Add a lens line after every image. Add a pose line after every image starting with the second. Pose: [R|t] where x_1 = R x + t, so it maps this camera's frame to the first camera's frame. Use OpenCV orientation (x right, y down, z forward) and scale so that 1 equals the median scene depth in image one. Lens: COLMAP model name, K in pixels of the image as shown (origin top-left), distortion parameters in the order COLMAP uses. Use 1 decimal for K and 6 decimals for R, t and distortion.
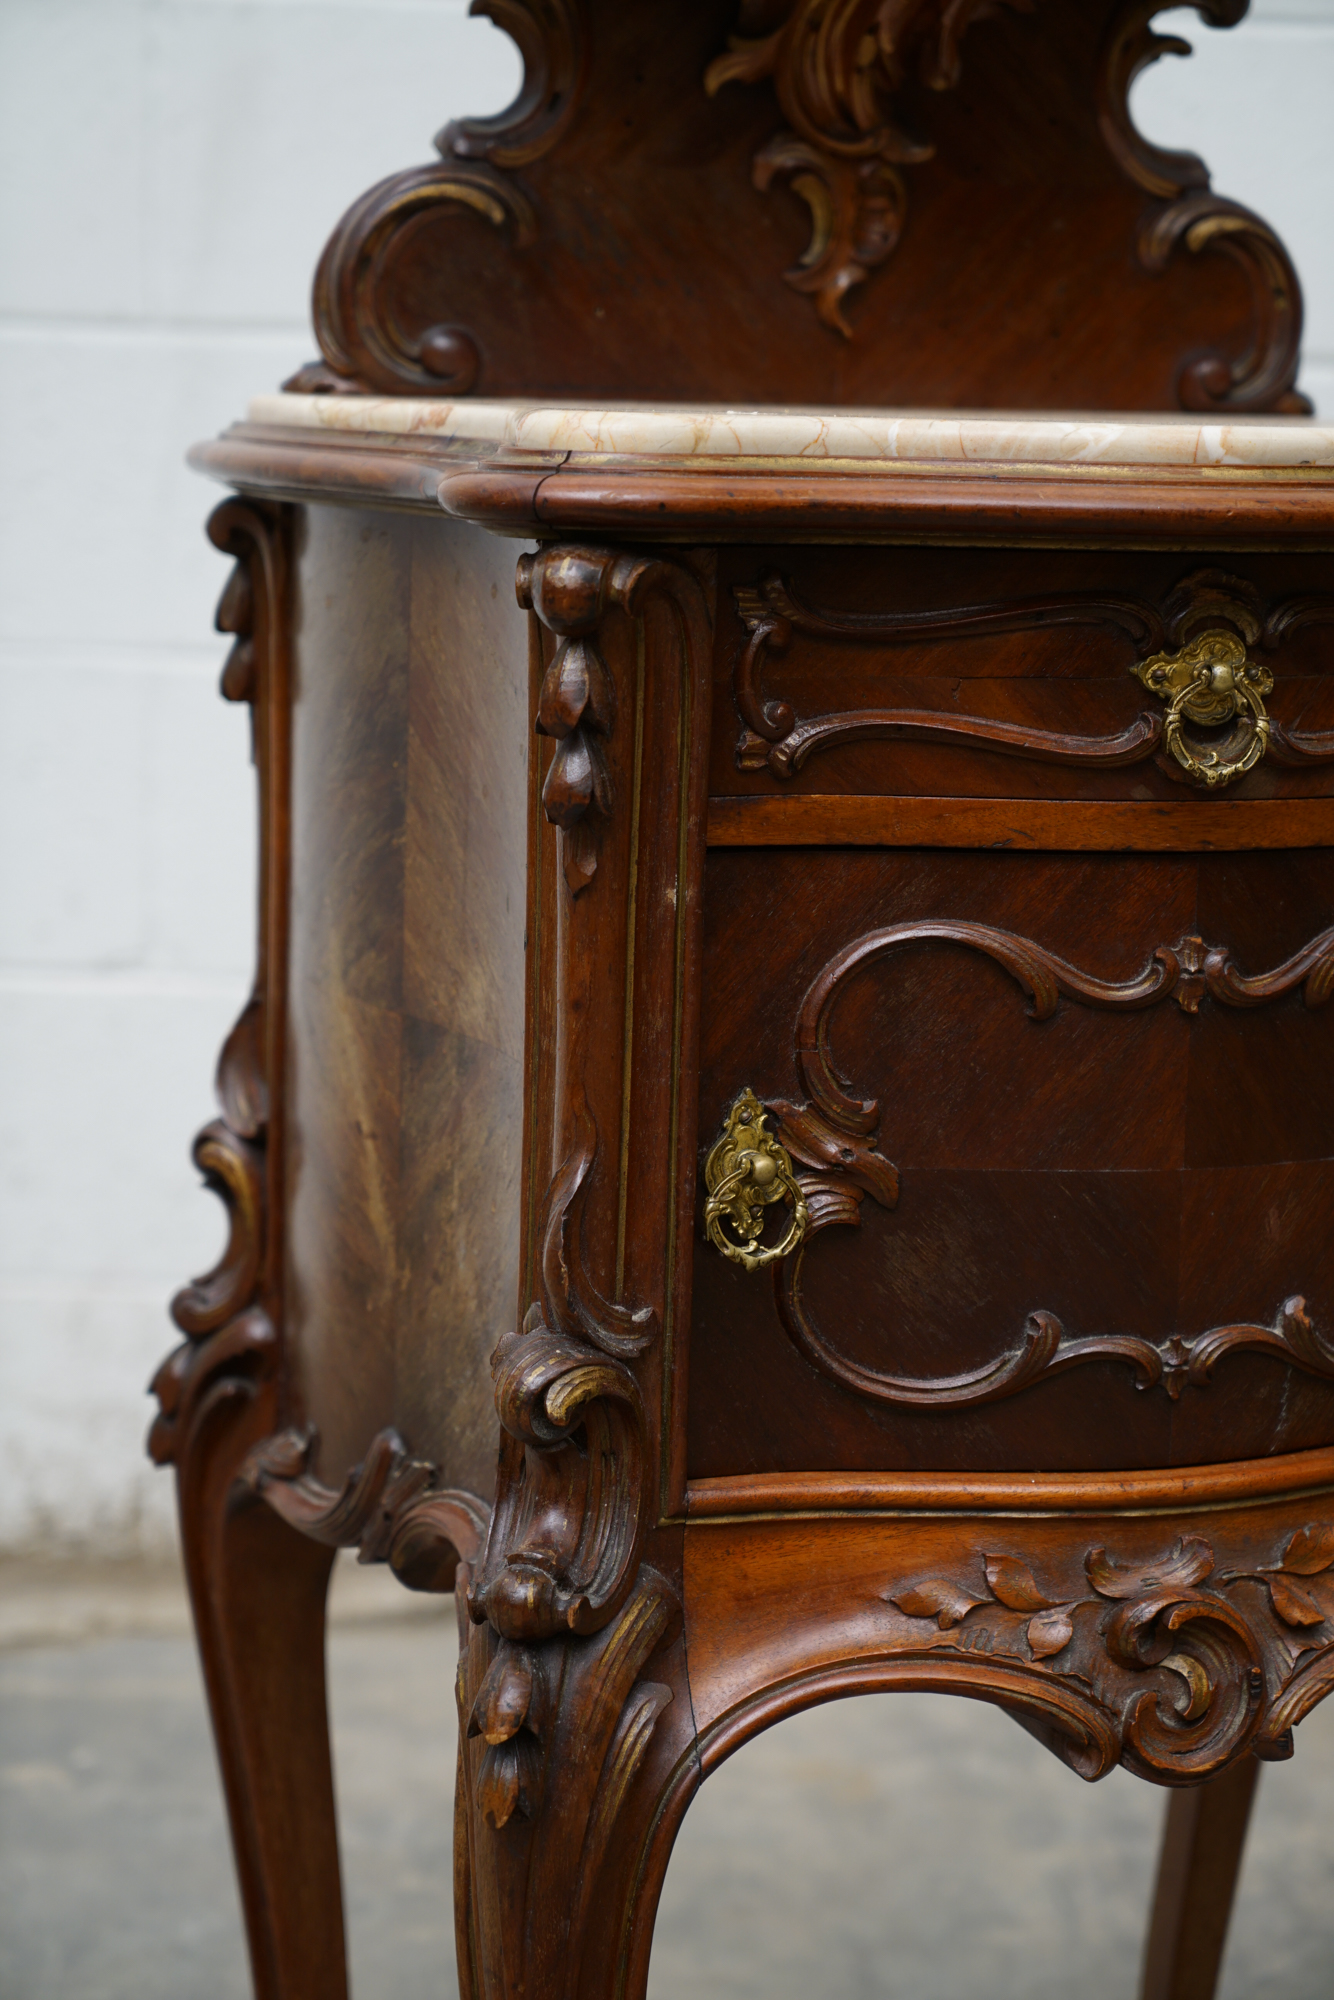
lens RADIAL K [[3962.0, 0, 693.0], [0, 3962.0, 1139.2], [0, 0, 1]] dist [-0.014291, 0.000000]
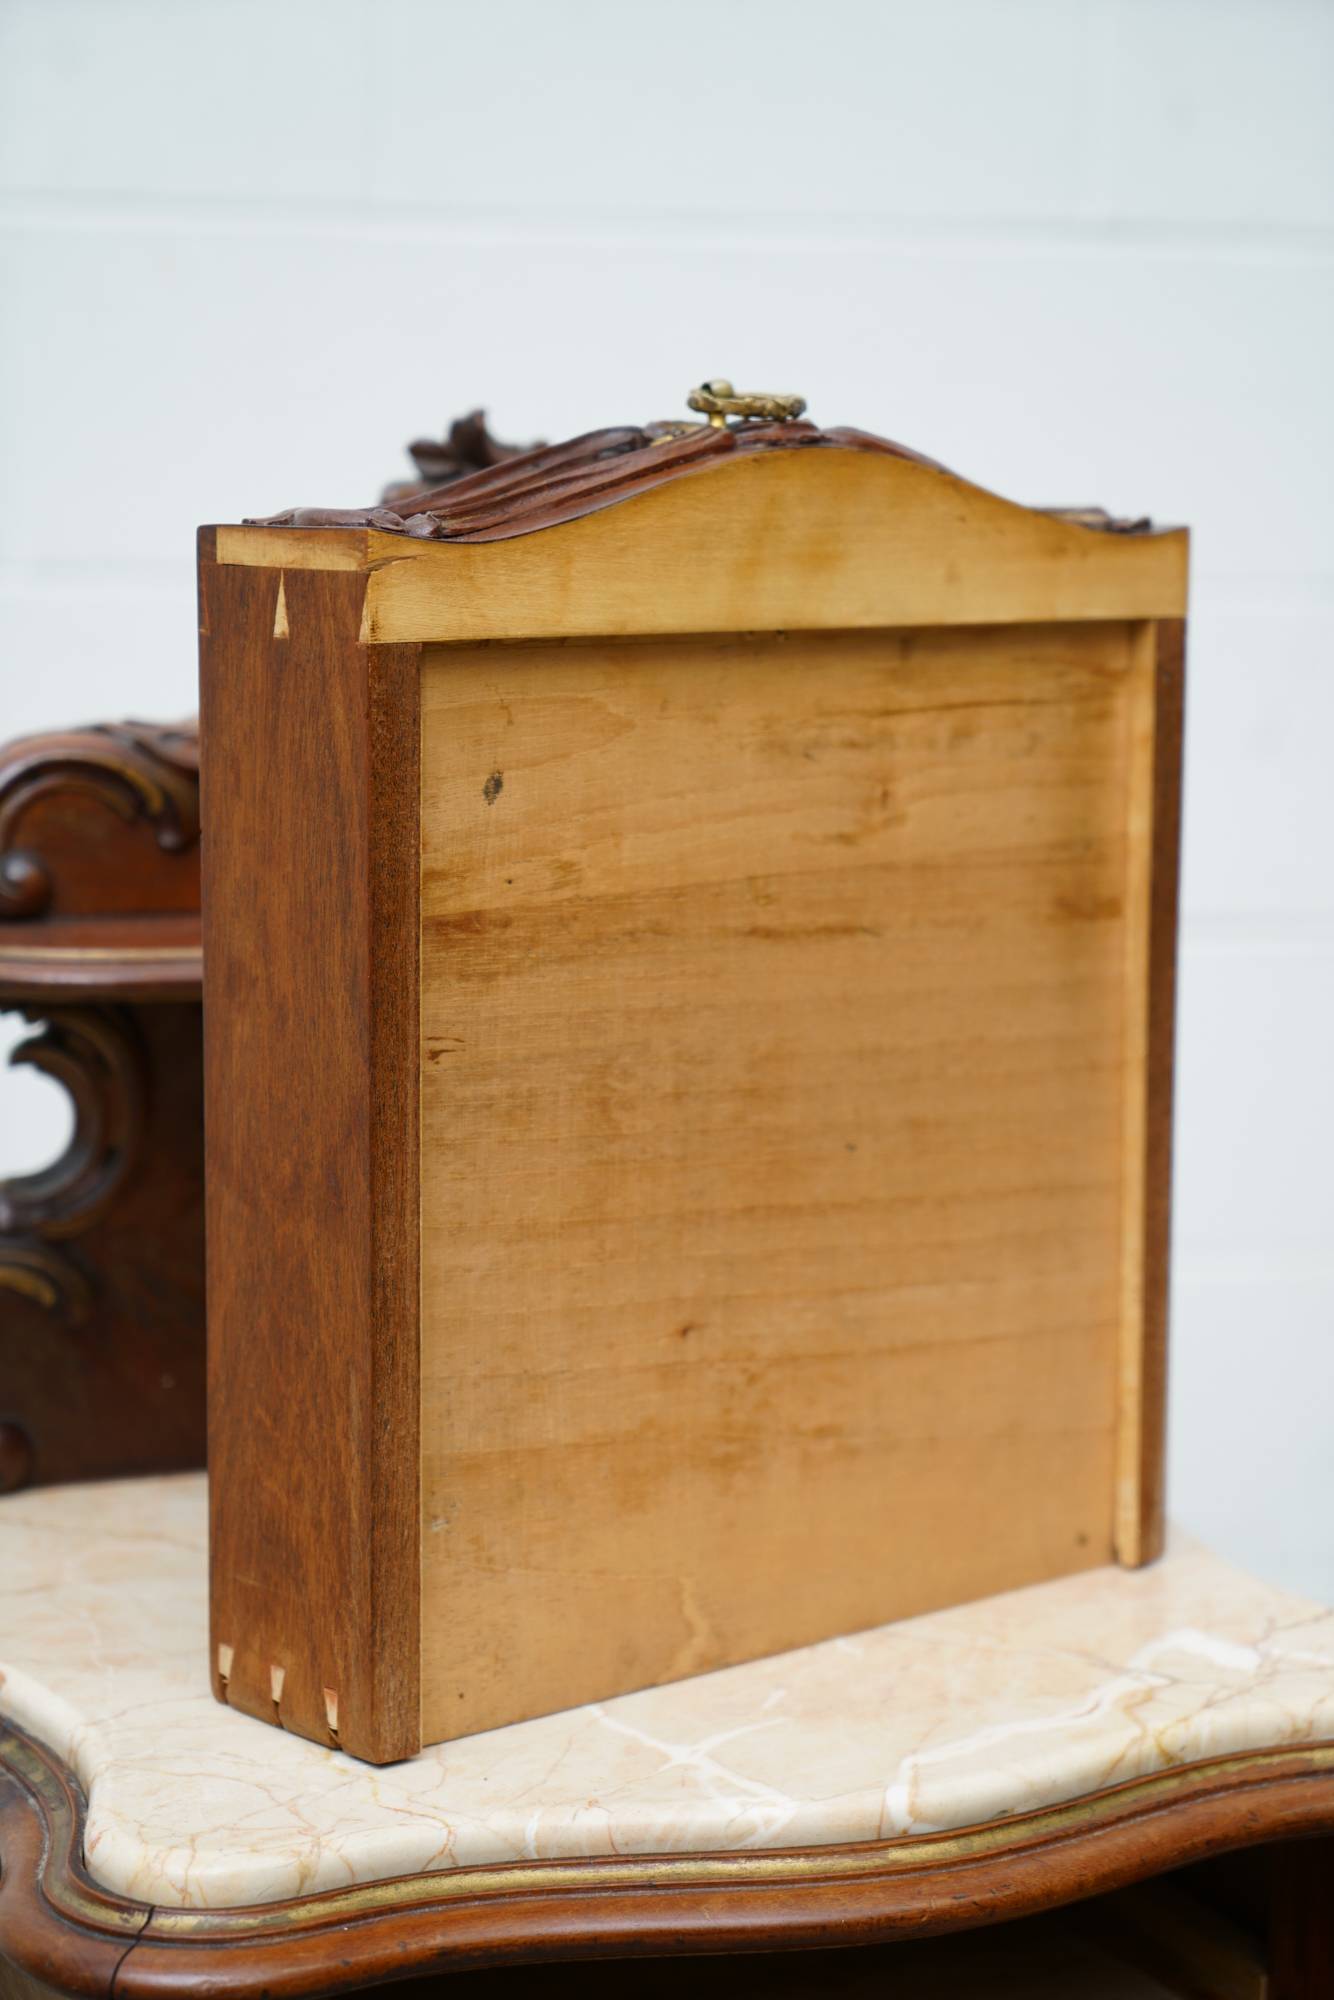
lens RADIAL K [[3962.0, 0, 722.2], [0, 3962.0, 1073.5], [0, 0, 1]] dist [-0.014291, 0.000000]
pose [[0.992247, -0.028426, 0.120984, -0.007137], [0.031102, 0.999310, -0.020294, -0.310342], [-0.120323, 0.023900, 0.992447, 0.134985]]
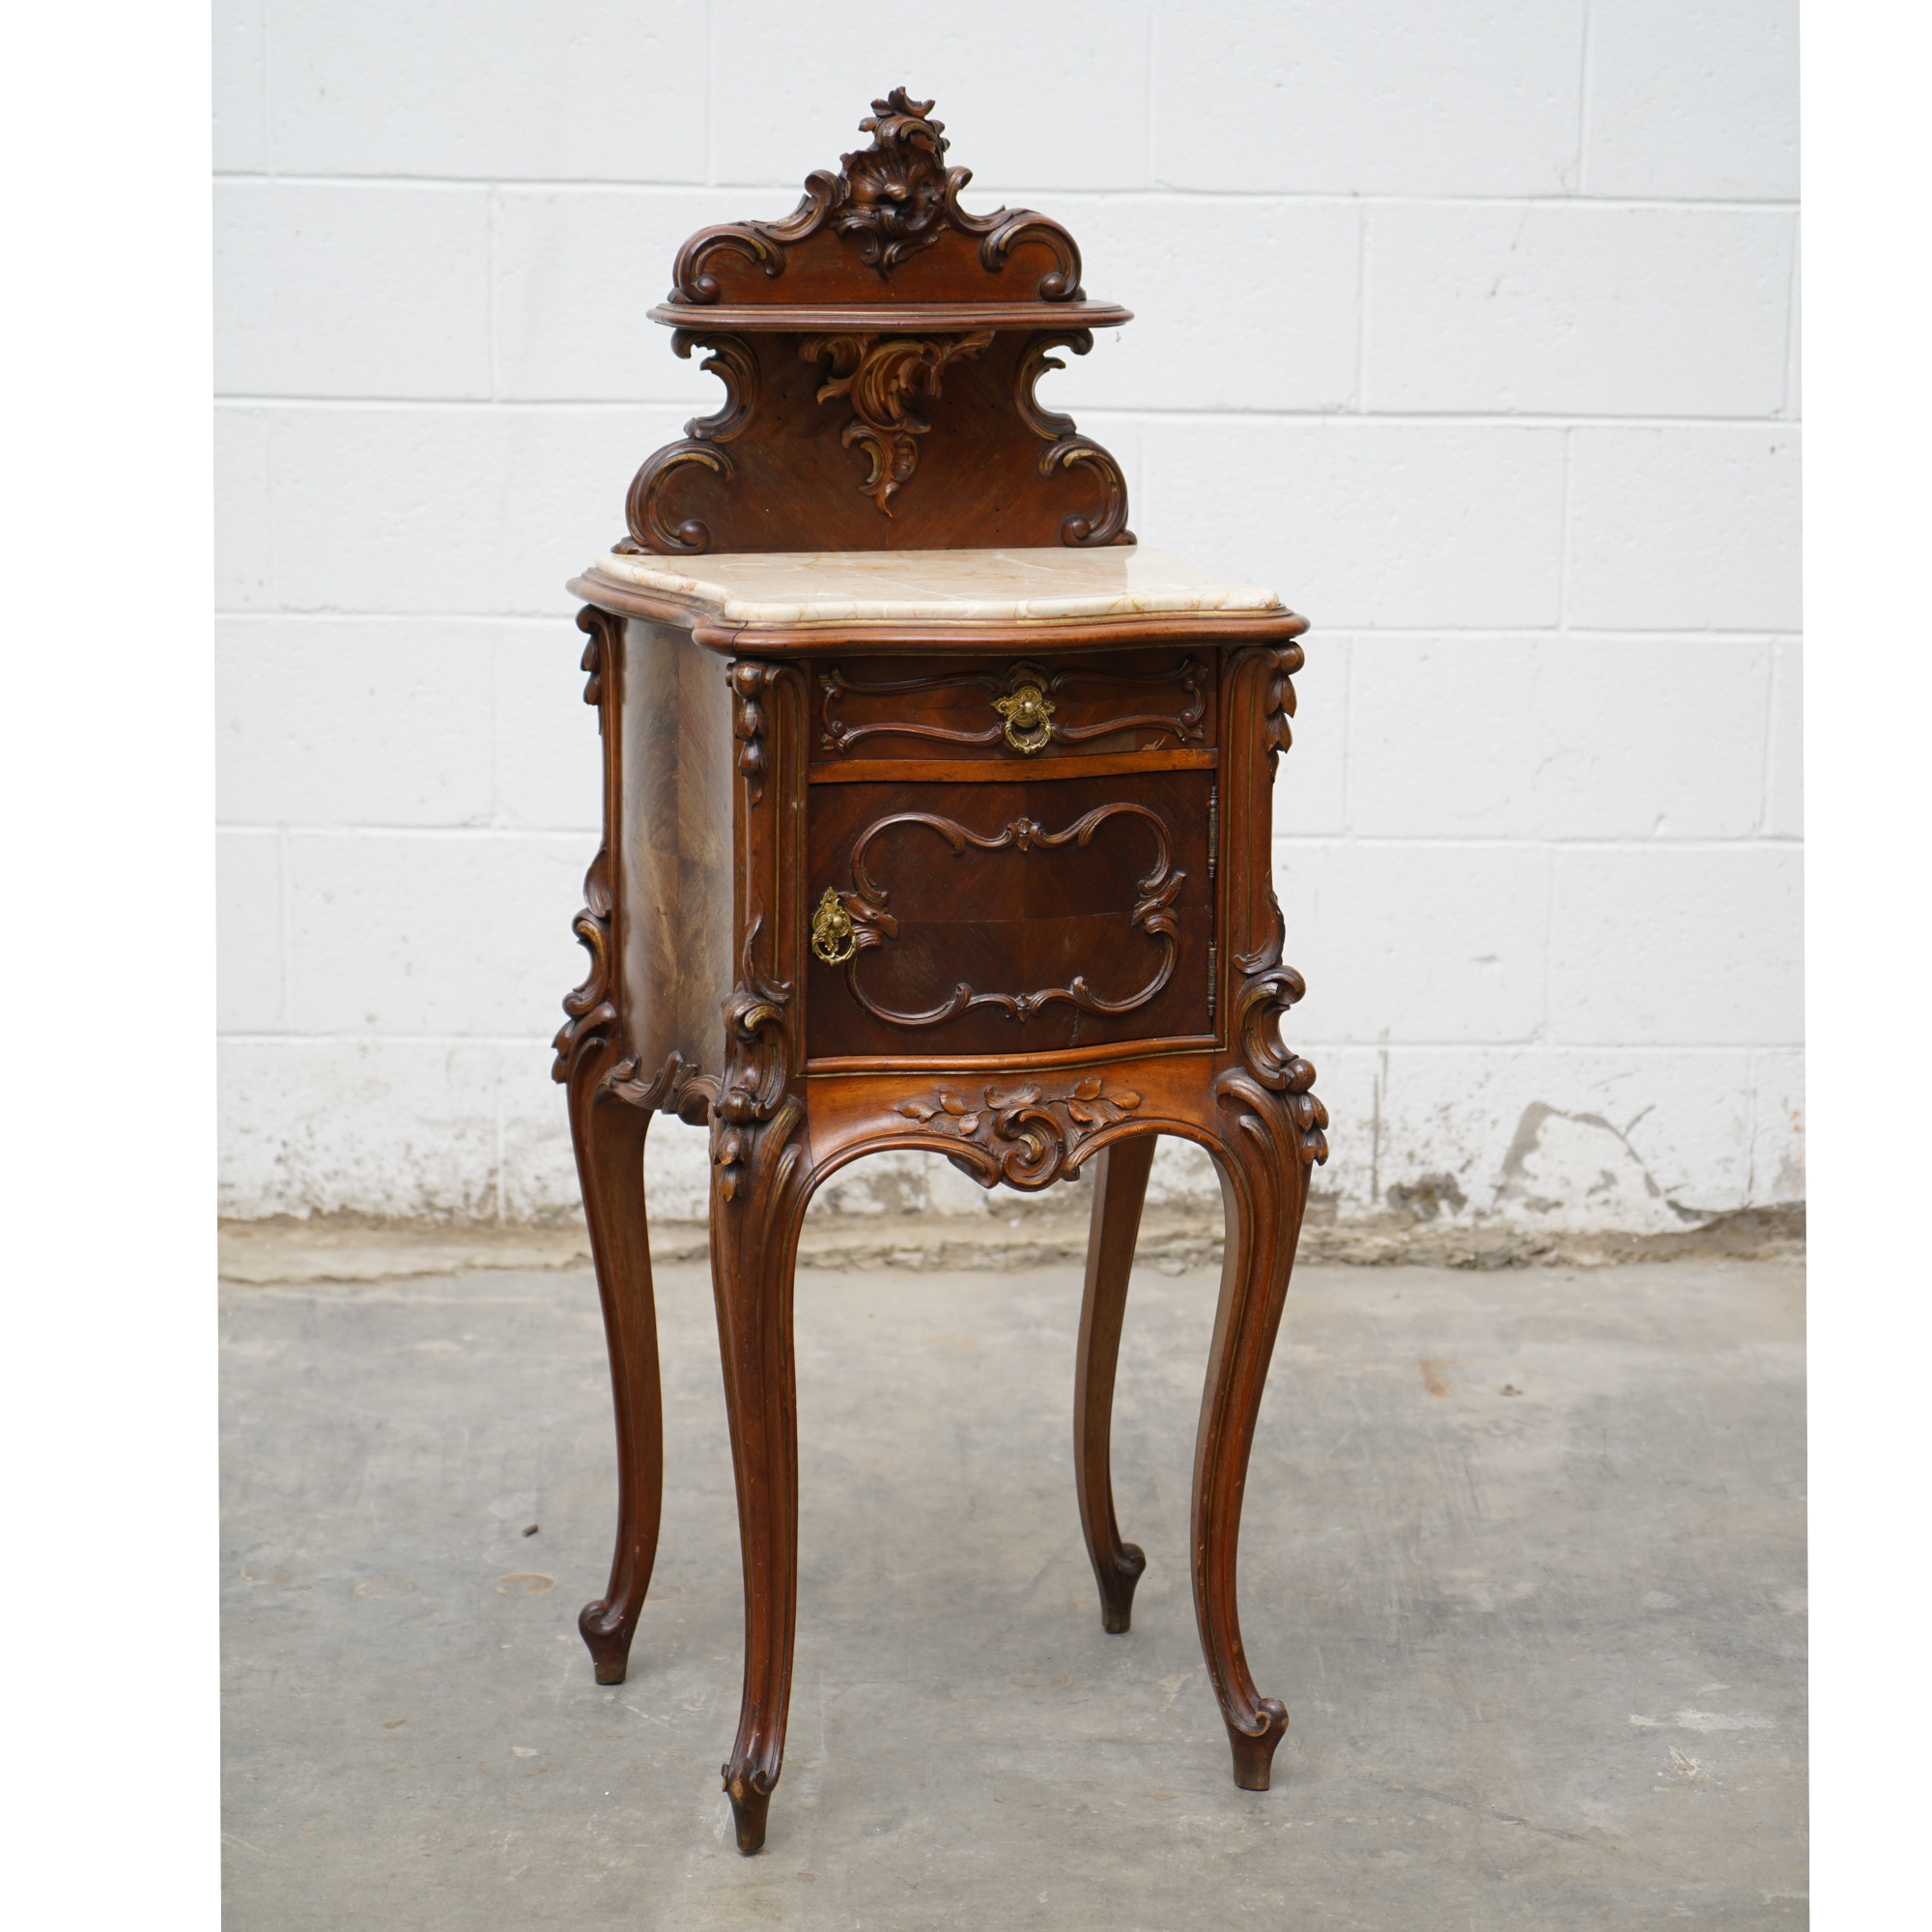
lens RADIAL K [[4707.8, 0, 1058.0], [0, 4707.8, 1081.1], [0, 0, 1]] dist [-0.008592, 0.000000]
pose [[0.999741, -0.015828, 0.016376, 0.099087], [0.015485, 0.999663, 0.020858, 0.044727], [-0.016700, -0.020599, 0.999648, -1.736900]]
